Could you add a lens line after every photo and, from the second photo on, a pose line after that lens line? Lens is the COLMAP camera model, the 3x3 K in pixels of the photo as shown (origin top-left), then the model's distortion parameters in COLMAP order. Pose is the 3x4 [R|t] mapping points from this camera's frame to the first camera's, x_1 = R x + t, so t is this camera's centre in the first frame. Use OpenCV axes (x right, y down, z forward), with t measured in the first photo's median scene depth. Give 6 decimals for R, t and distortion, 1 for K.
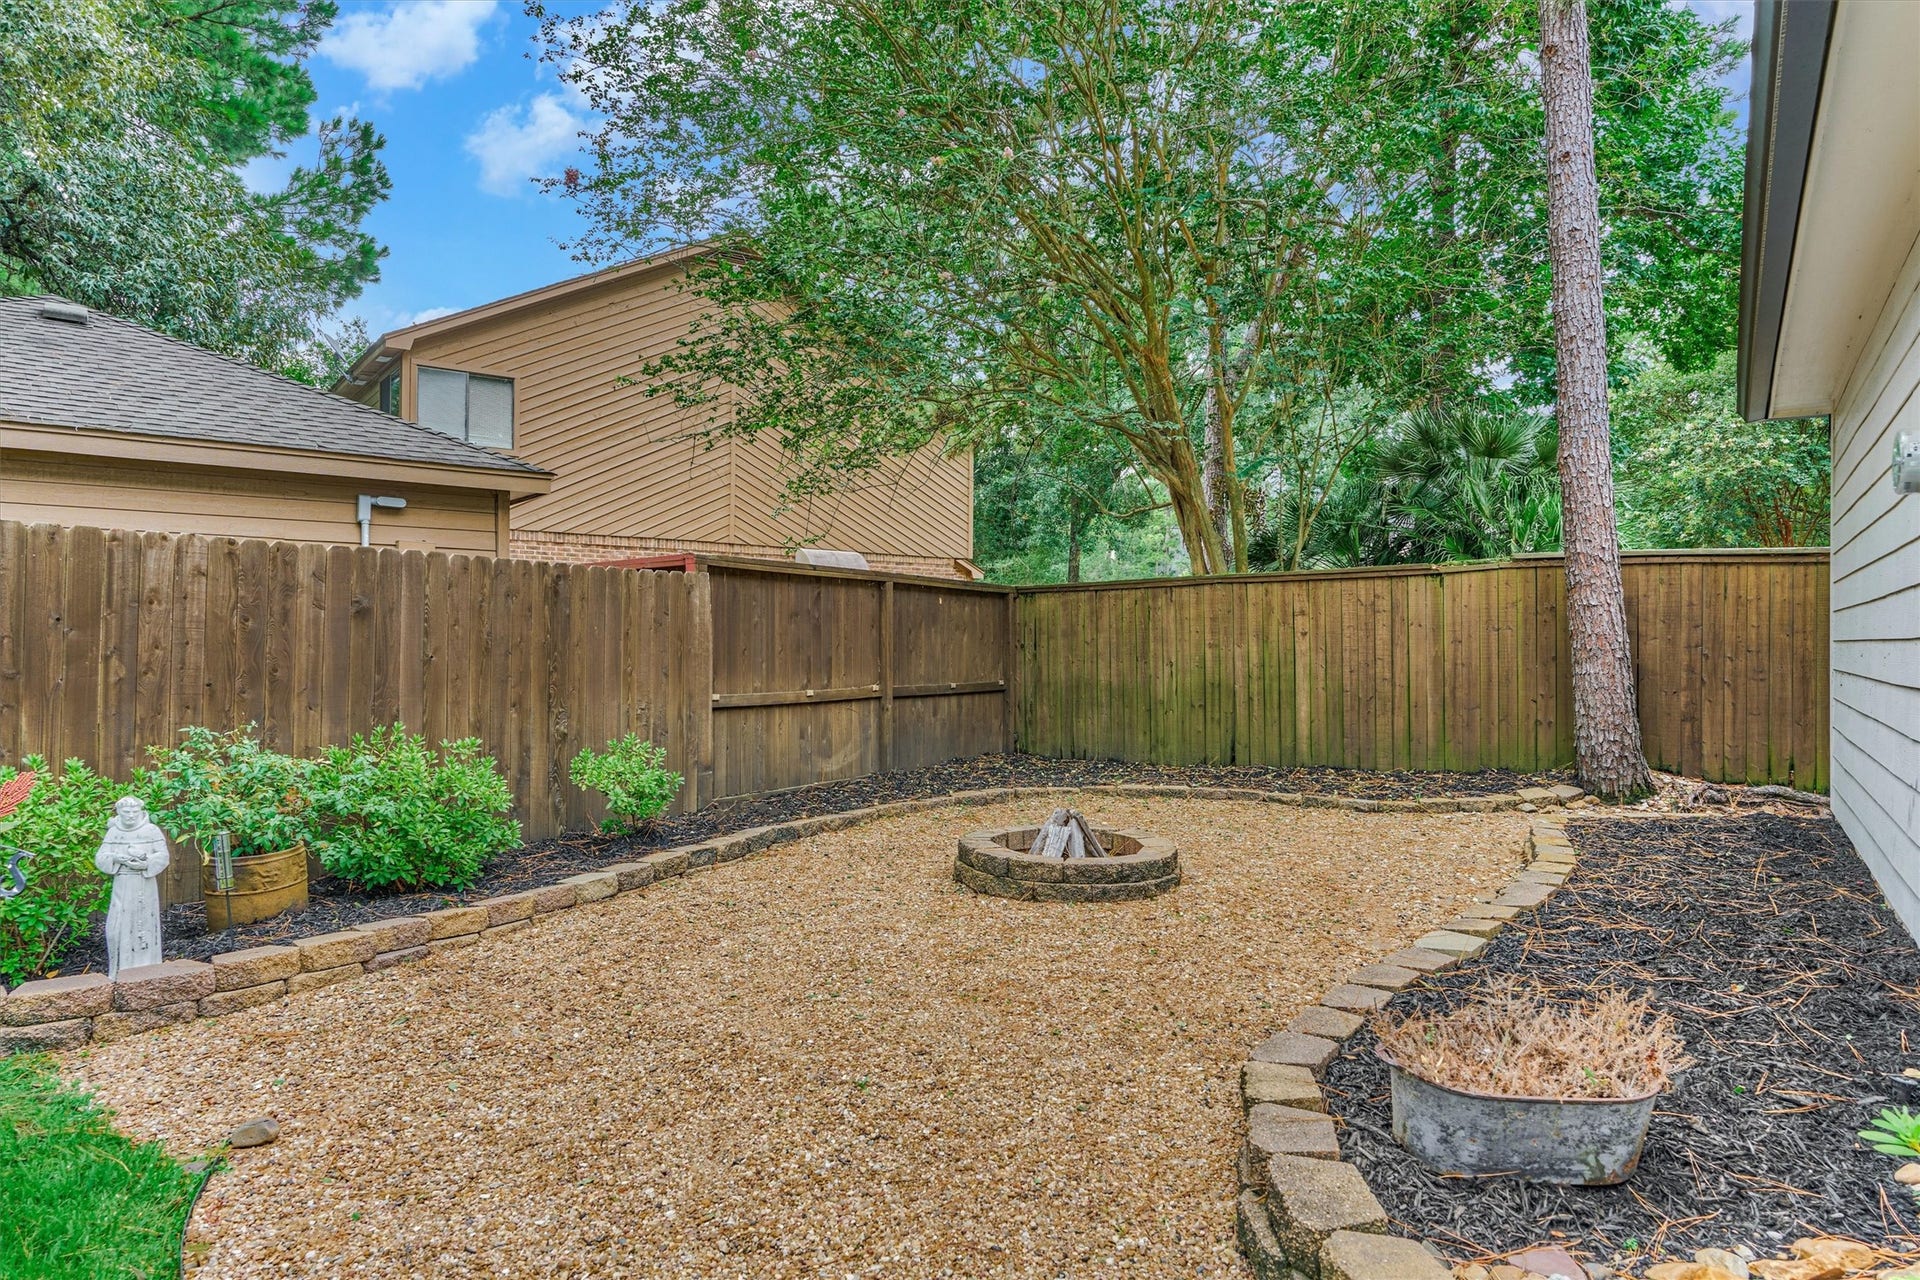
lens RADIAL K [[1121.0, 0, 960.0], [0, 1121.0, 640.0], [0, 0, 1]] dist [0.000346, -0.000138]
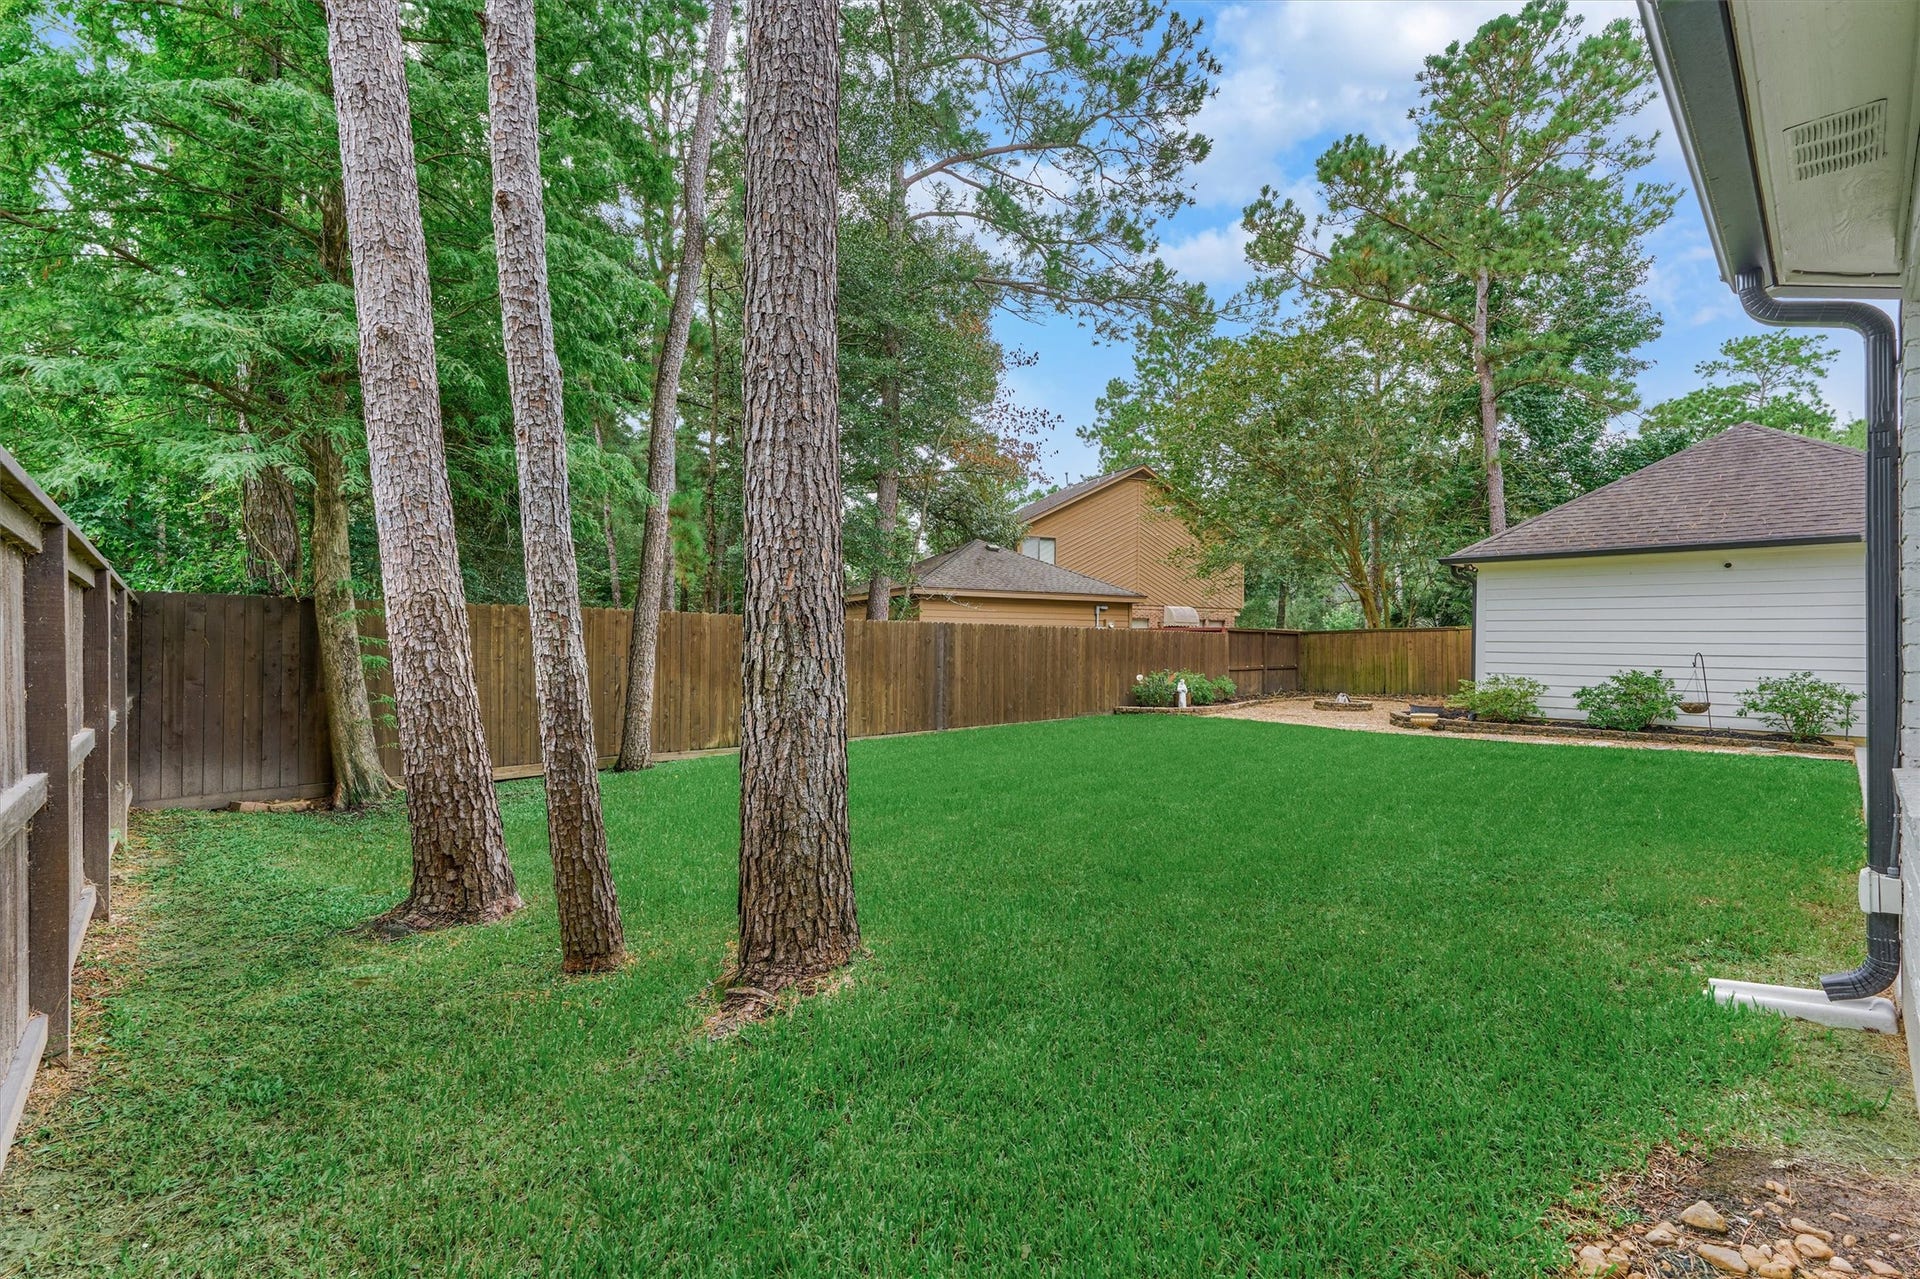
lens RADIAL K [[842.1, 0, 960.0], [0, 842.1, 639.5], [0, 0, 1]] dist [0.000172, 0.000005]
pose [[0.976336, -0.005461, -0.216188, -0.369512], [0.003145, 0.999934, -0.011056, -0.008548], [0.216234, 0.010115, 0.976289, -1.406512]]
